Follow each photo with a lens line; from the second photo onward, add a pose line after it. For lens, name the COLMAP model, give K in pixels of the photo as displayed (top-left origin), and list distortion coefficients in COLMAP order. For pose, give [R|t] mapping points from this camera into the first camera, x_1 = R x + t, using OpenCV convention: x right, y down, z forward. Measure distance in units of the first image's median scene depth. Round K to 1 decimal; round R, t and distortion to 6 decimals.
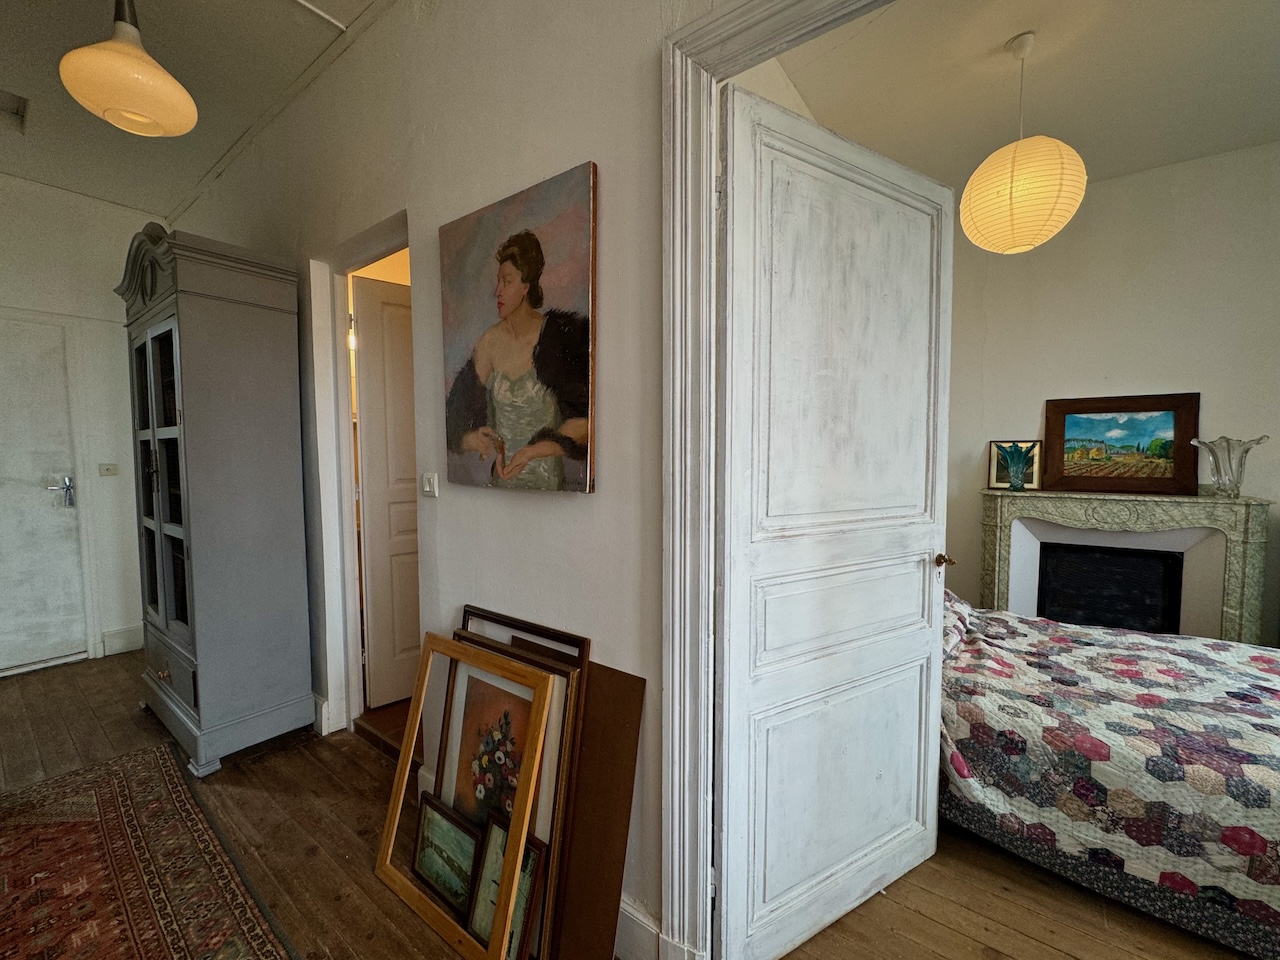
lens RADIAL K [[513.8, 0, 643.2], [0, 513.8, 483.2], [0, 0, 1]] dist [-0.003353, -0.000250]
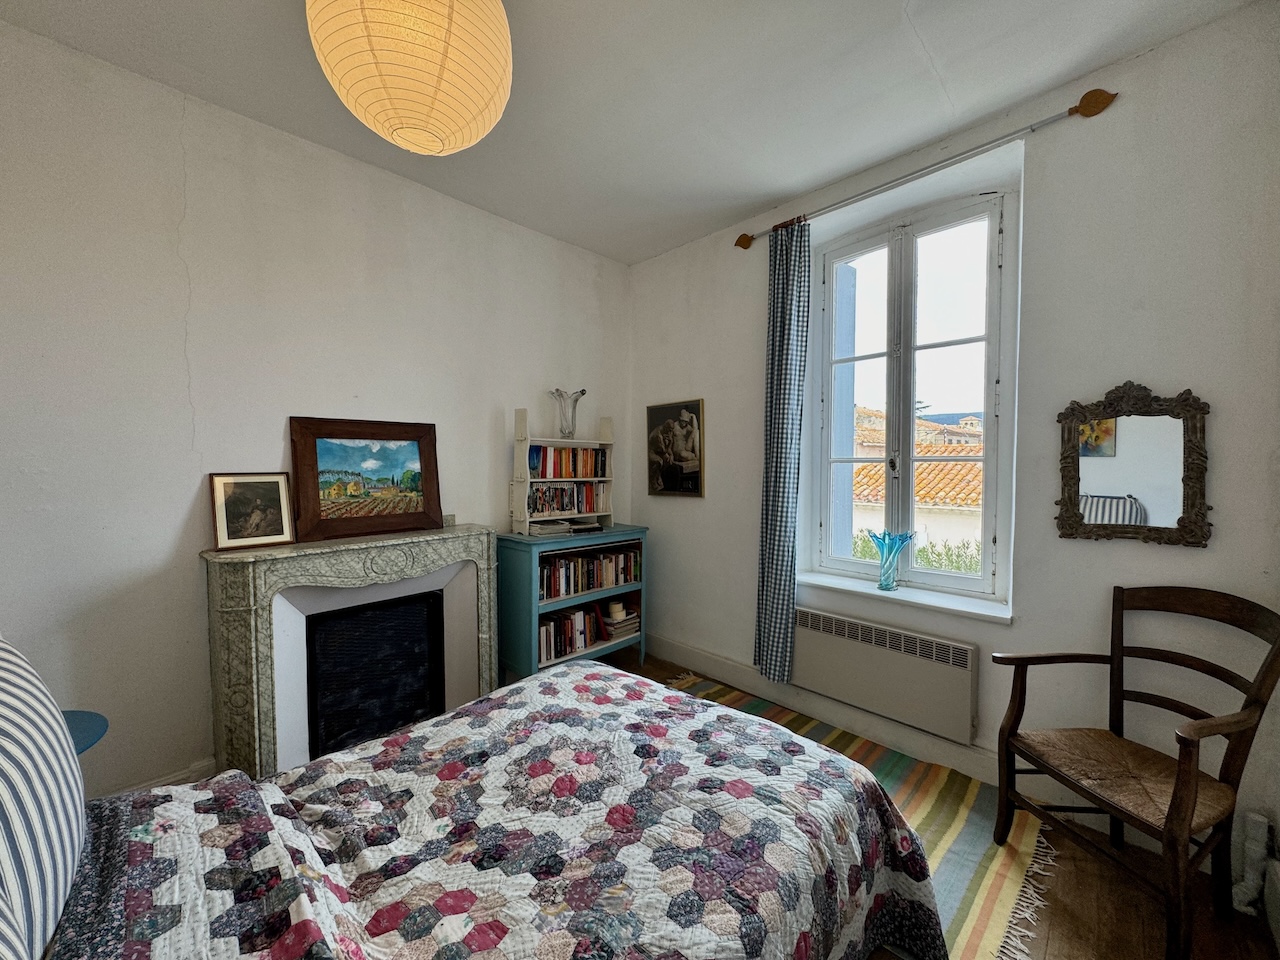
lens RADIAL K [[513.8, 0, 643.2], [0, 513.8, 483.2], [0, 0, 1]] dist [-0.003353, -0.000250]
pose [[0.110694, -0.030228, 0.993395, 0.137192], [0.074311, 0.996991, 0.022057, -0.052590], [-0.991073, 0.071378, 0.112607, 0.476056]]
